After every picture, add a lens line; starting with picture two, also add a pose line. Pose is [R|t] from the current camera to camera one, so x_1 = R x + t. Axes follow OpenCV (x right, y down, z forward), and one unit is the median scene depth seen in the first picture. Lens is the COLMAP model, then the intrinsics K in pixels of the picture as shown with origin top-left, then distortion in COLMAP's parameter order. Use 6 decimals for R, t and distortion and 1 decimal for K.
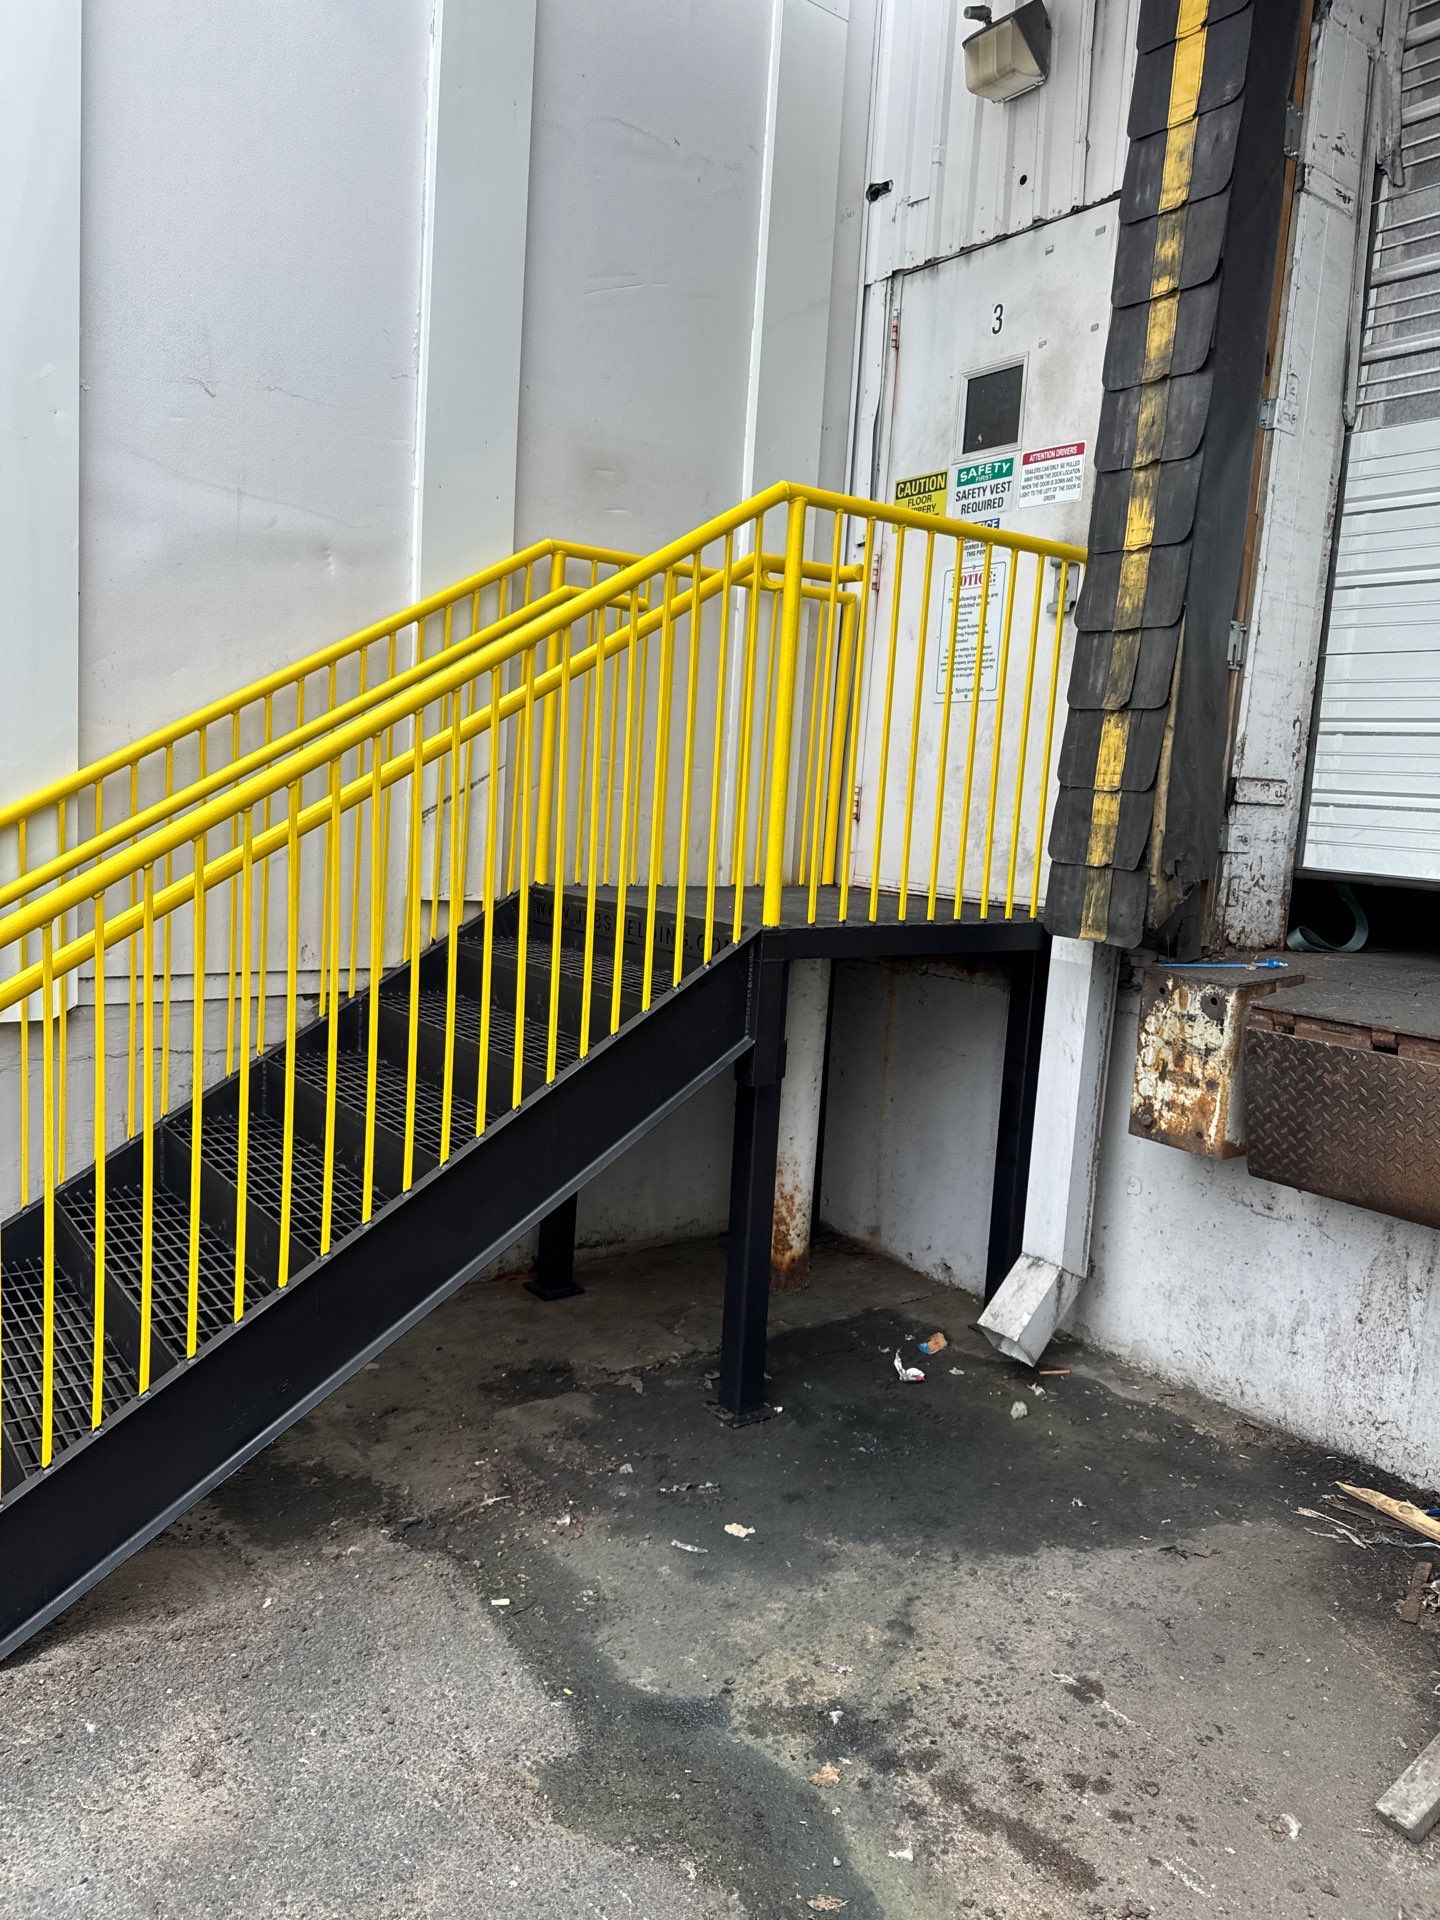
lens RADIAL K [[1374.5, 0, 706.0], [0, 1374.5, 949.5], [0, 0, 1]] dist [0.016805, -0.011597]
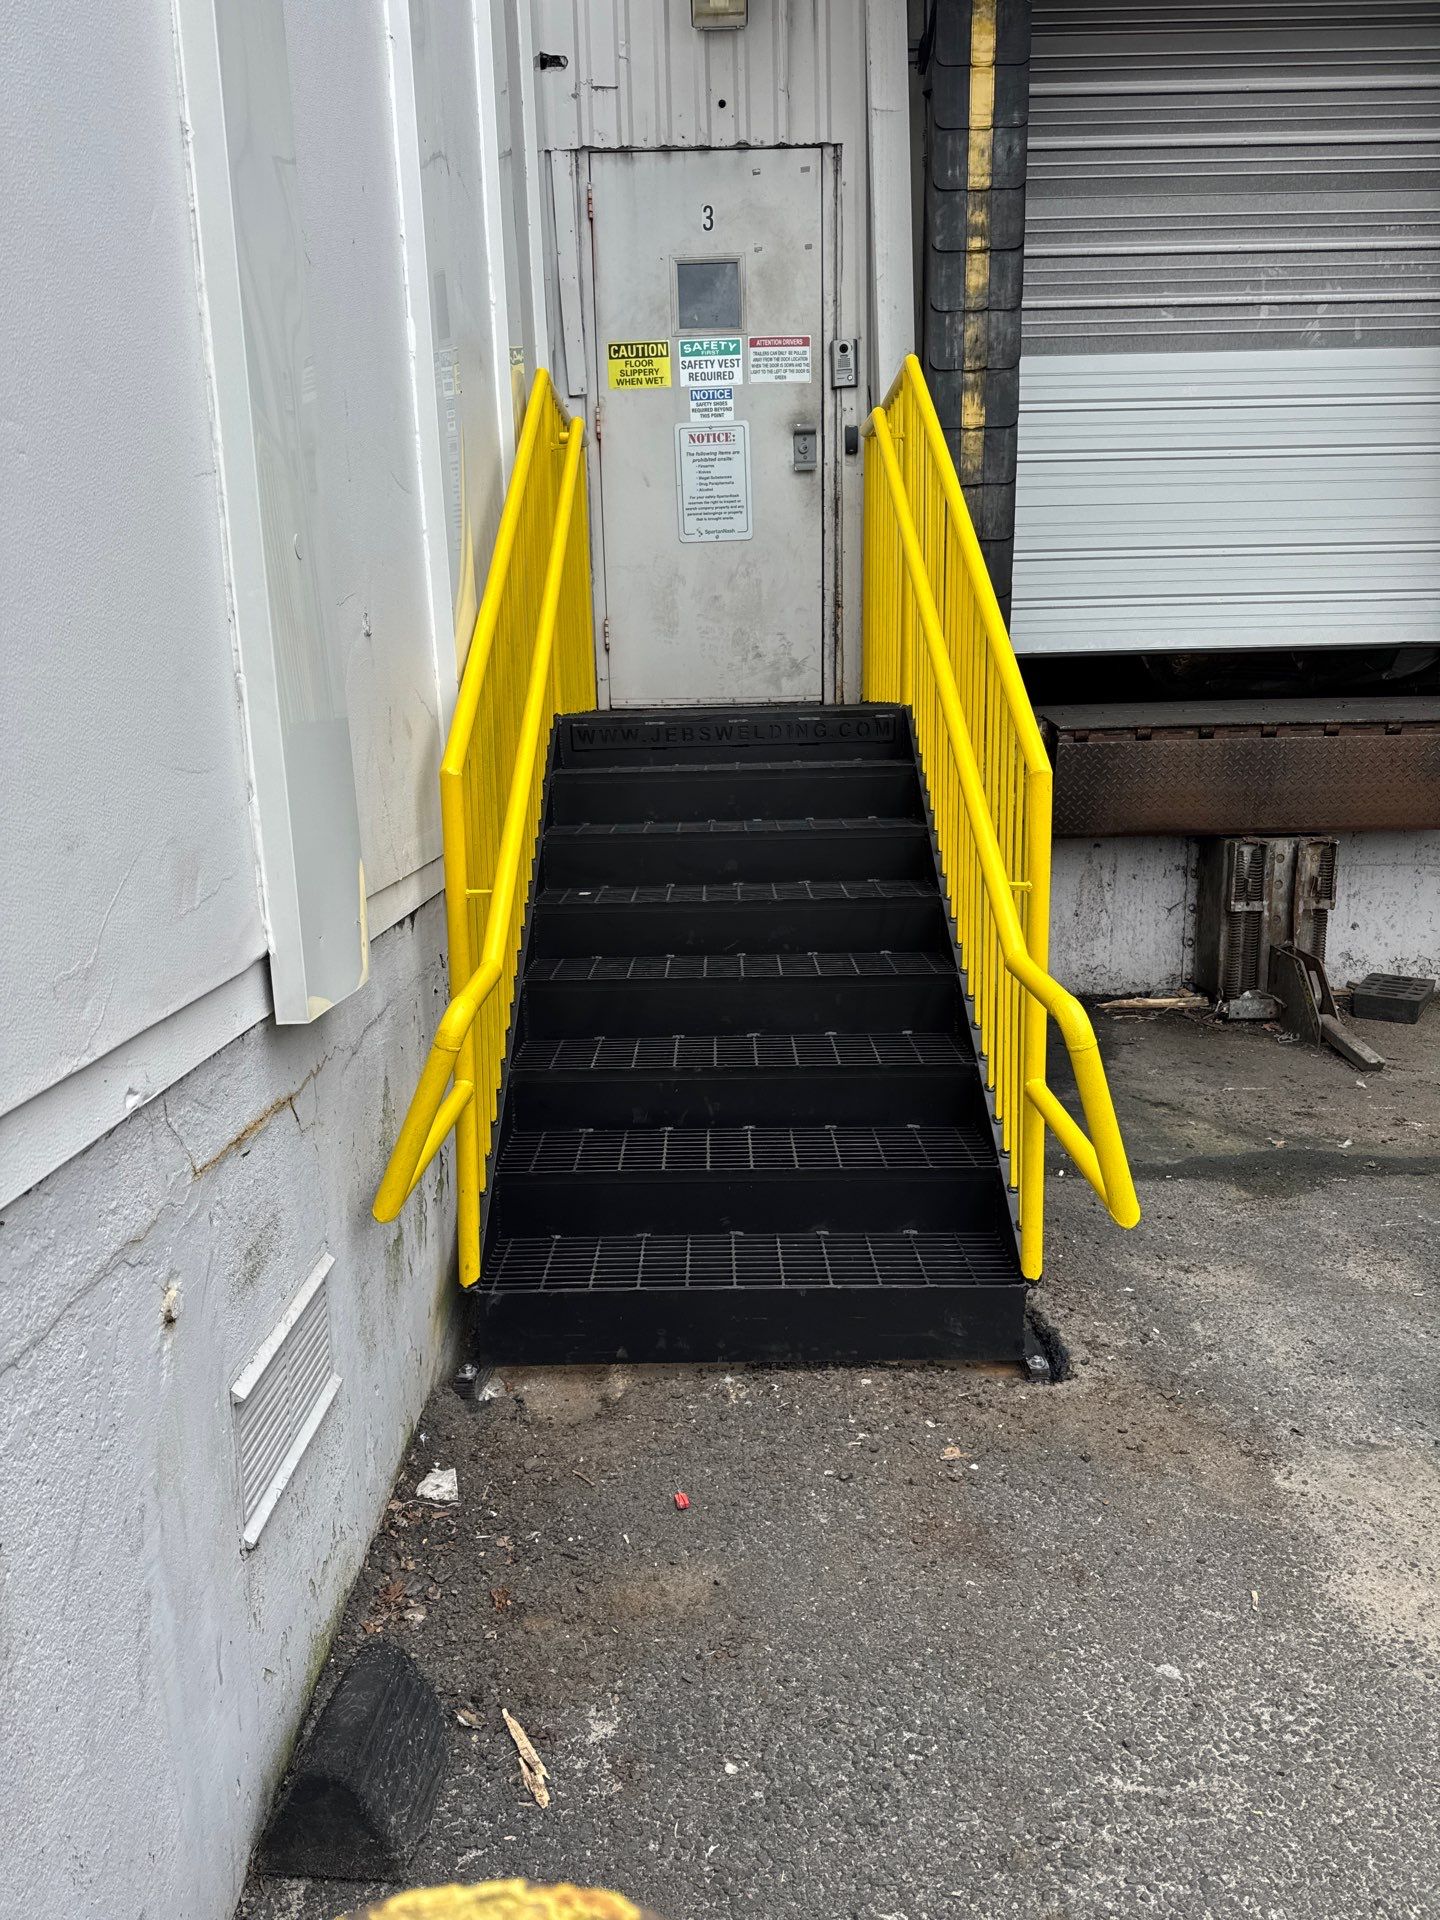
lens RADIAL K [[1353.8, 0, 723.1], [0, 1353.8, 994.0], [0, 0, 1]] dist [-0.007688, -0.006316]
pose [[0.585828, -0.247932, 0.771580, -1.023867], [0.155875, 0.968750, 0.192939, -0.023807], [-0.795304, 0.007241, 0.606168, 0.318293]]
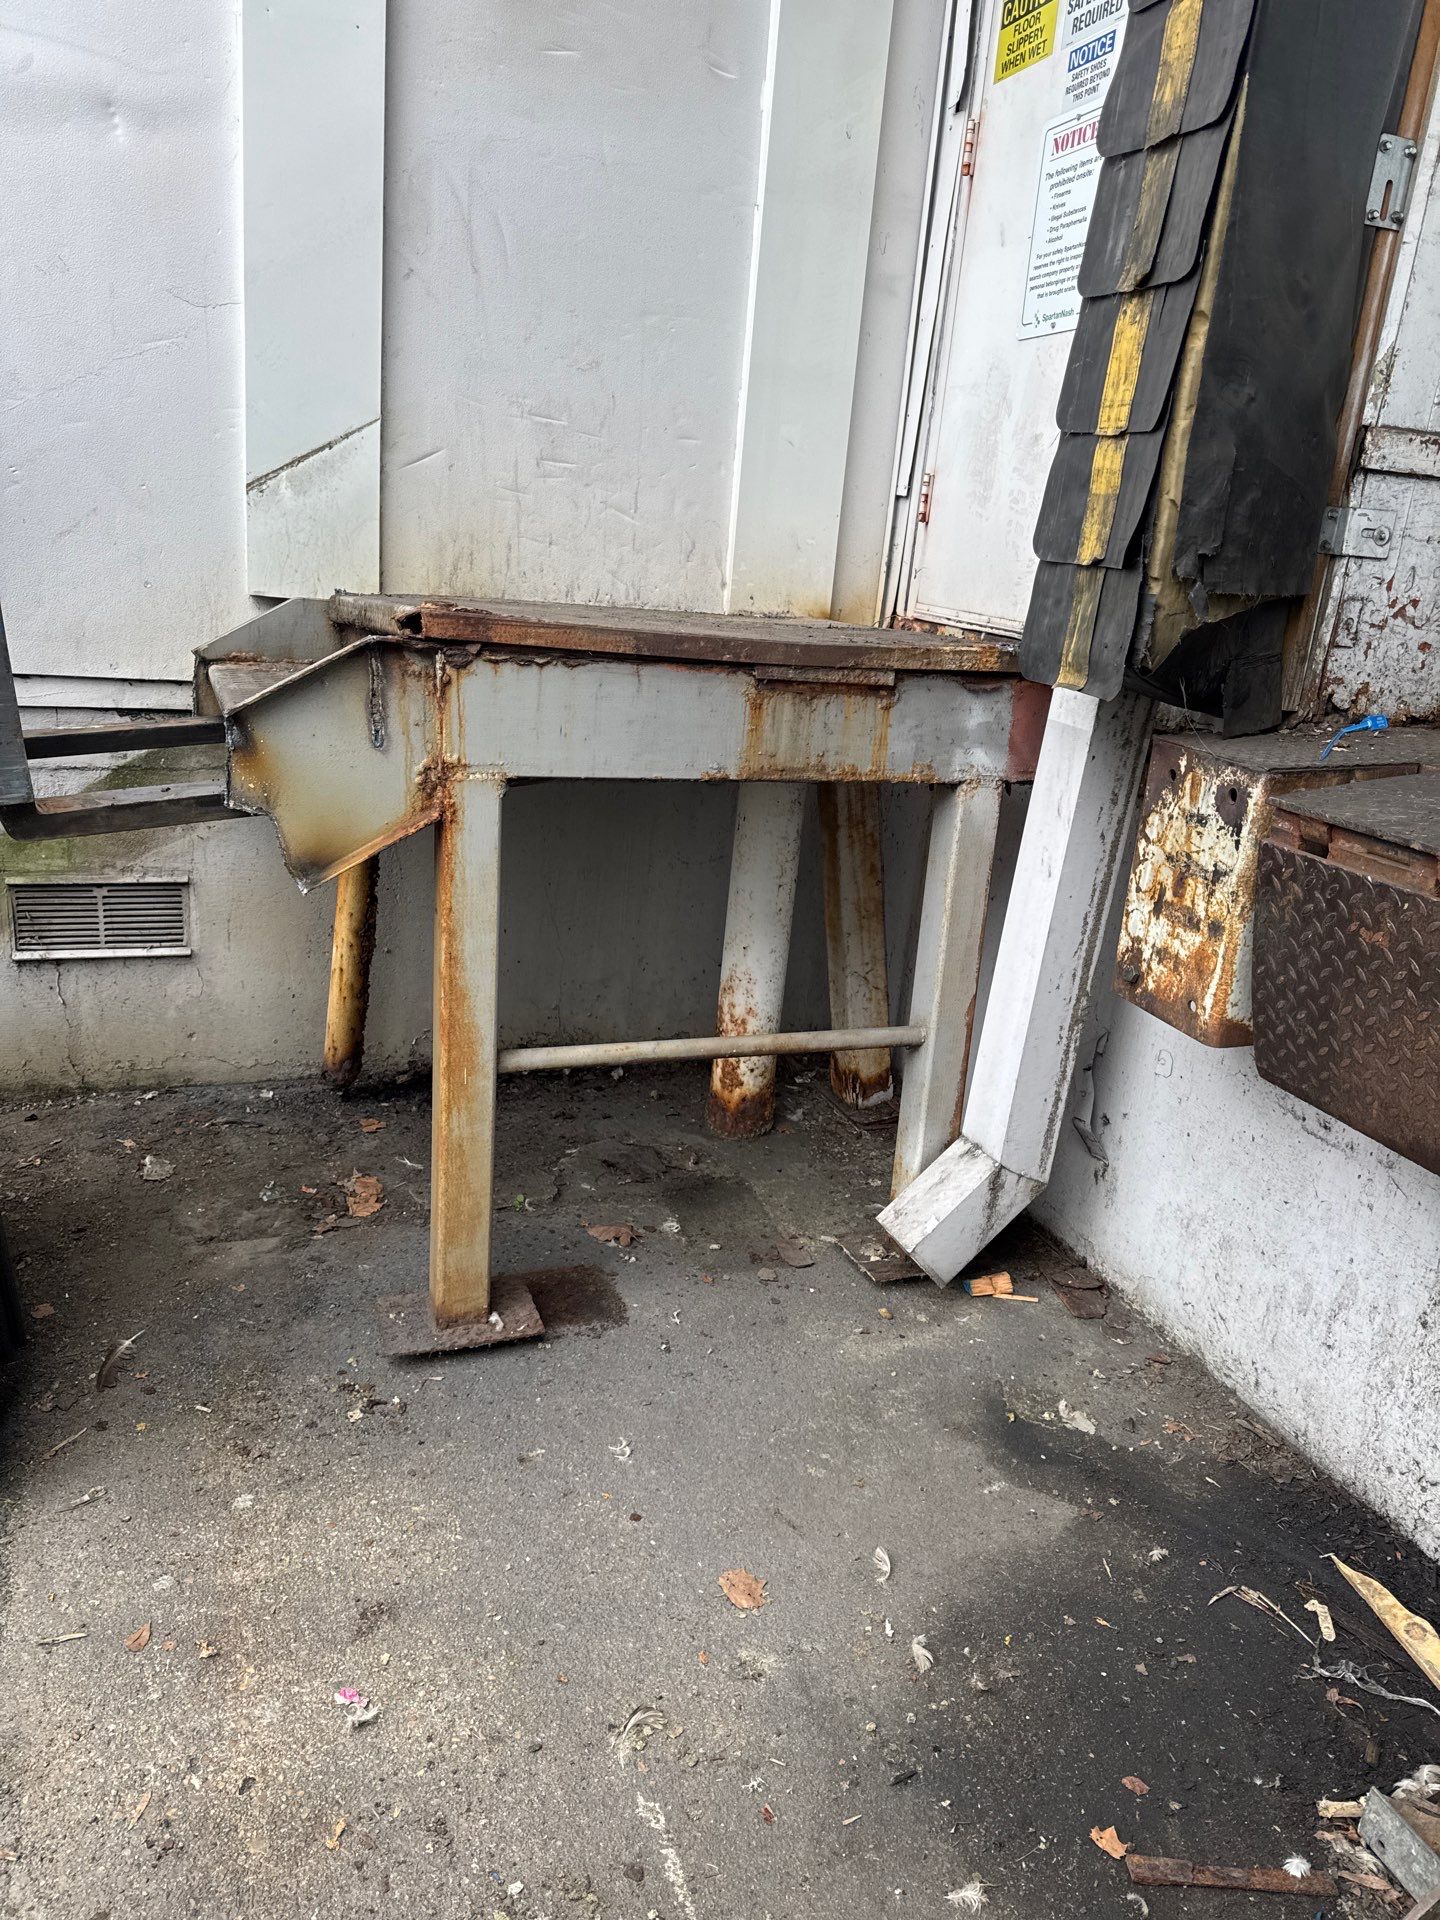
lens RADIAL K [[1359.9, 0, 731.8], [0, 1359.9, 952.6], [0, 0, 1]] dist [0.048422, -0.058873]
pose [[0.960486, 0.105207, -0.257679, 0.296294], [-0.062056, 0.983450, 0.170220, 0.015629], [0.271322, -0.147504, 0.951119, 0.325970]]
